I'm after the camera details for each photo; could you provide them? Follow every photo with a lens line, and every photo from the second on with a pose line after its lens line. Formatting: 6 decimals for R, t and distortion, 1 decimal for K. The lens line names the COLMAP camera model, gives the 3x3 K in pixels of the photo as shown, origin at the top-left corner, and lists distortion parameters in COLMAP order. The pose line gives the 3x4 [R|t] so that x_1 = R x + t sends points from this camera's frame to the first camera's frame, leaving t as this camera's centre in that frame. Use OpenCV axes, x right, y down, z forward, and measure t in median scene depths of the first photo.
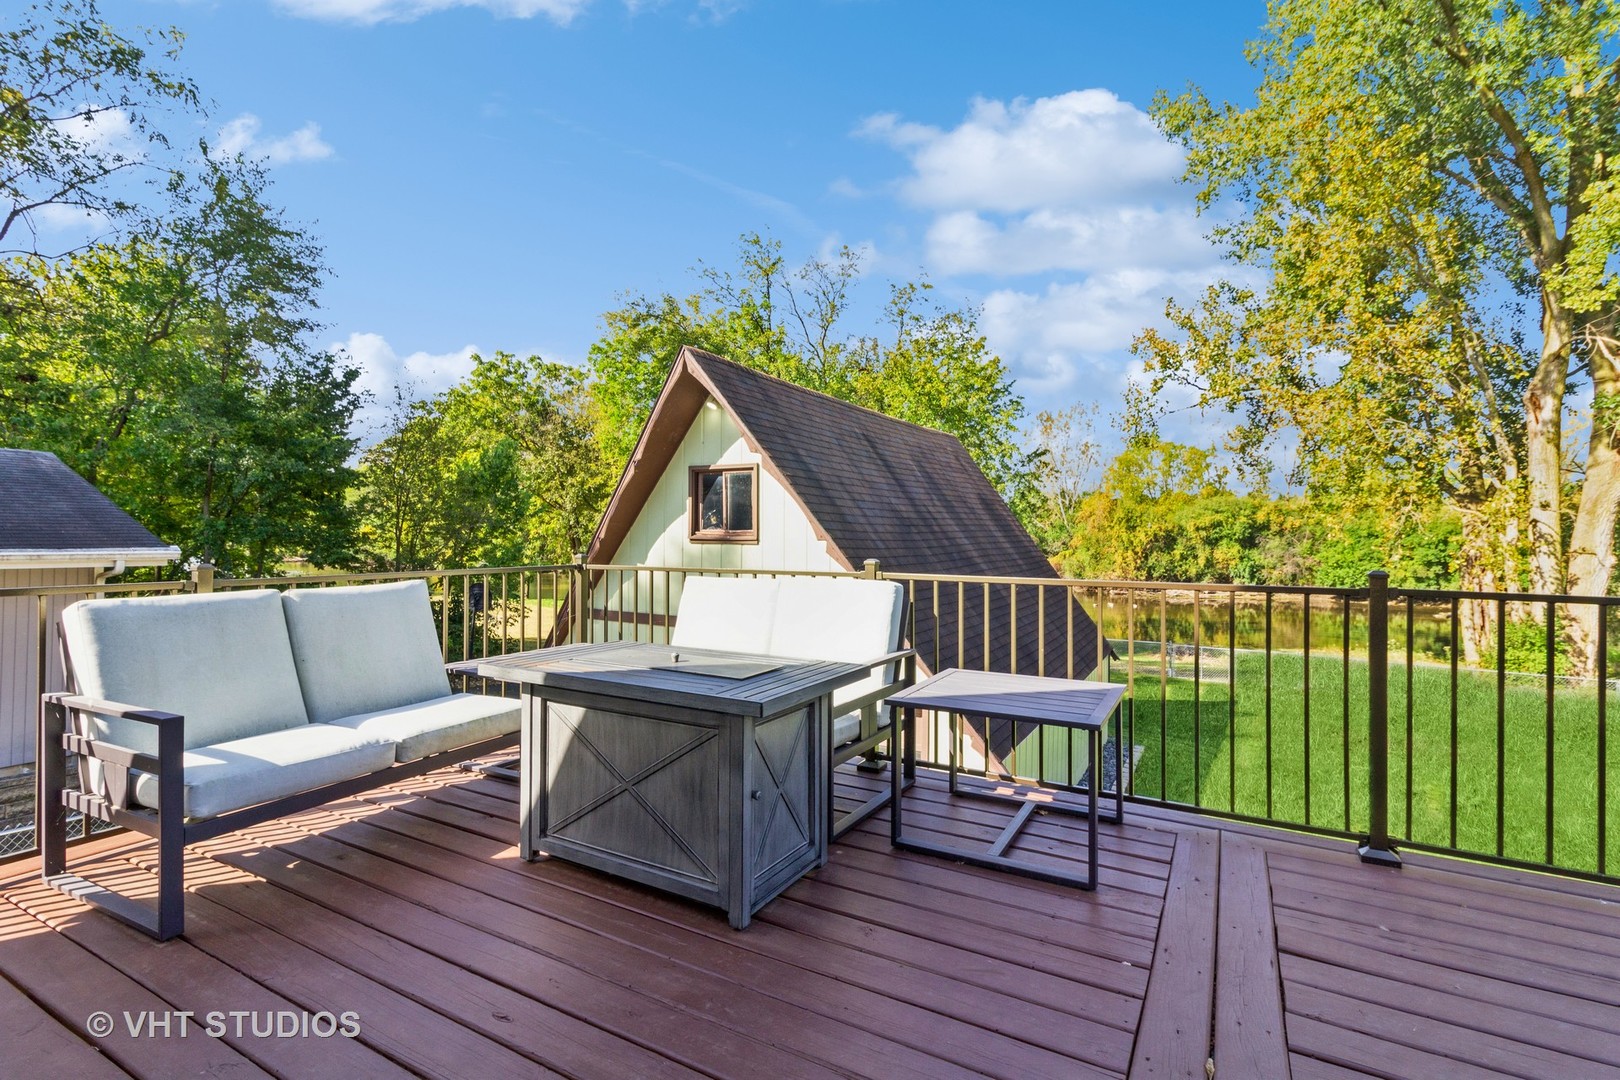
lens RADIAL K [[752.1, 0, 808.1], [0, 752.1, 535.3], [0, 0, 1]] dist [0.010897, -0.001578]
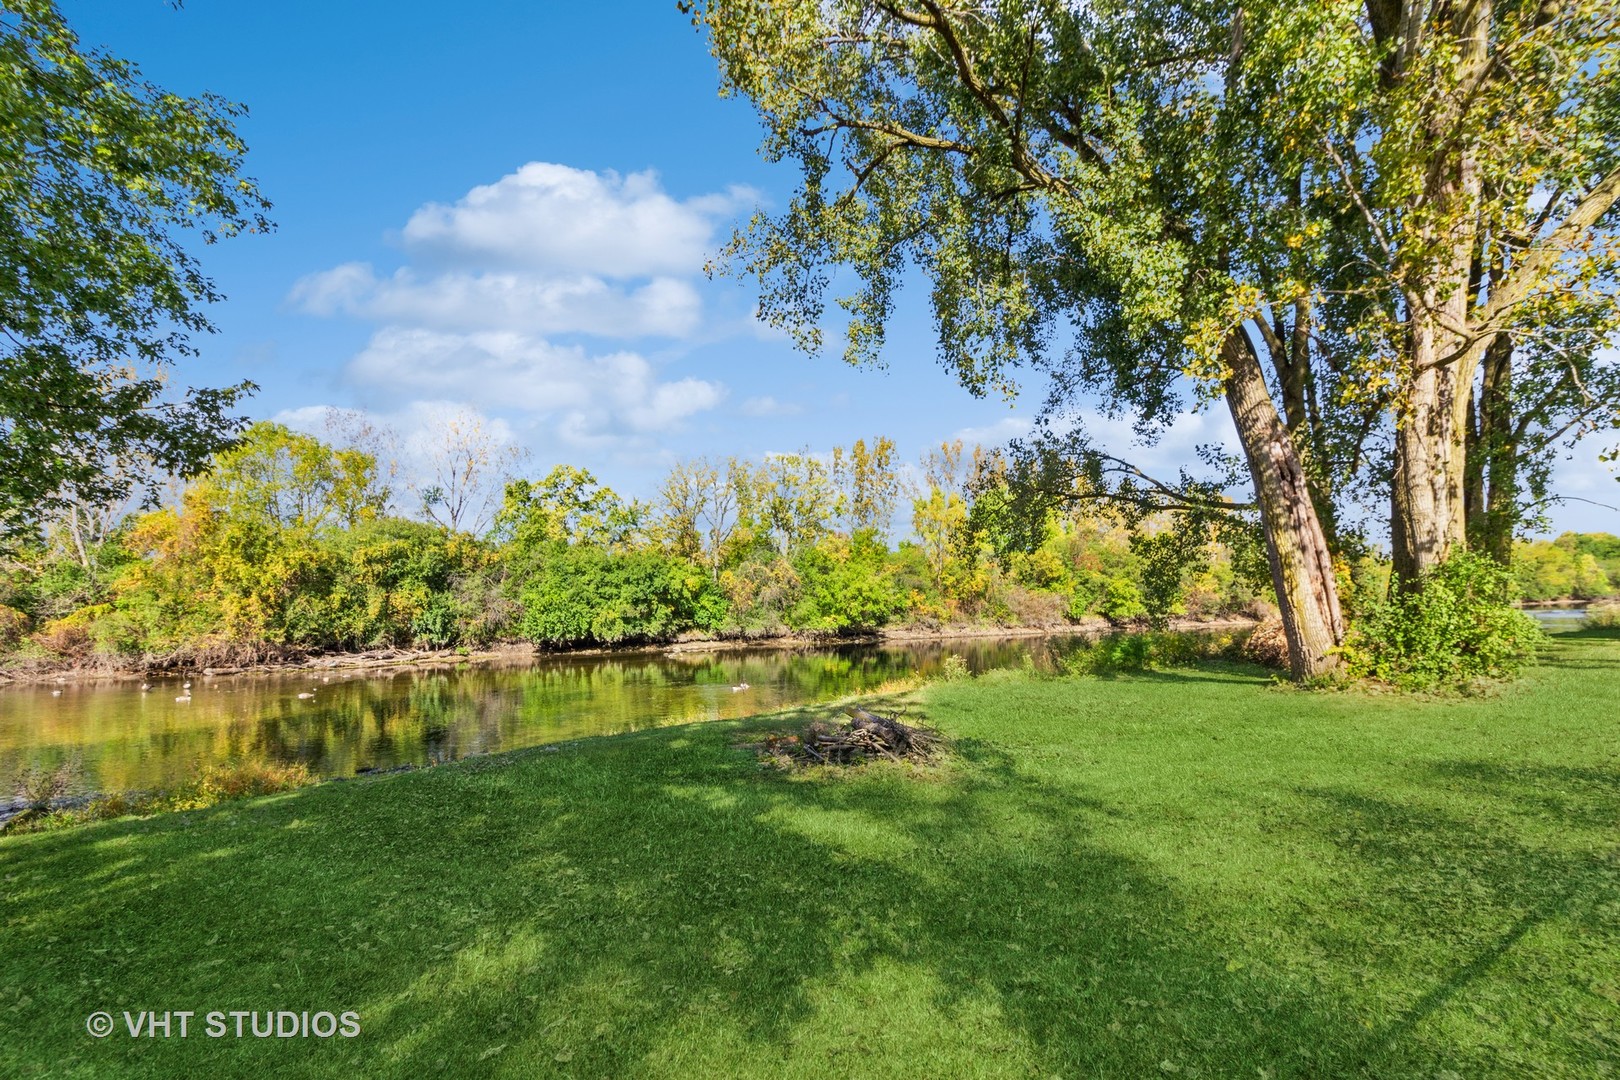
lens RADIAL K [[752.1, 0, 808.1], [0, 752.1, 535.3], [0, 0, 1]] dist [0.010897, -0.001578]
pose [[0.427835, 0.074469, 0.900784, 0.245467], [0.030526, 0.994841, -0.096743, 0.124582], [-0.903341, 0.068888, 0.423354, 1.055802]]
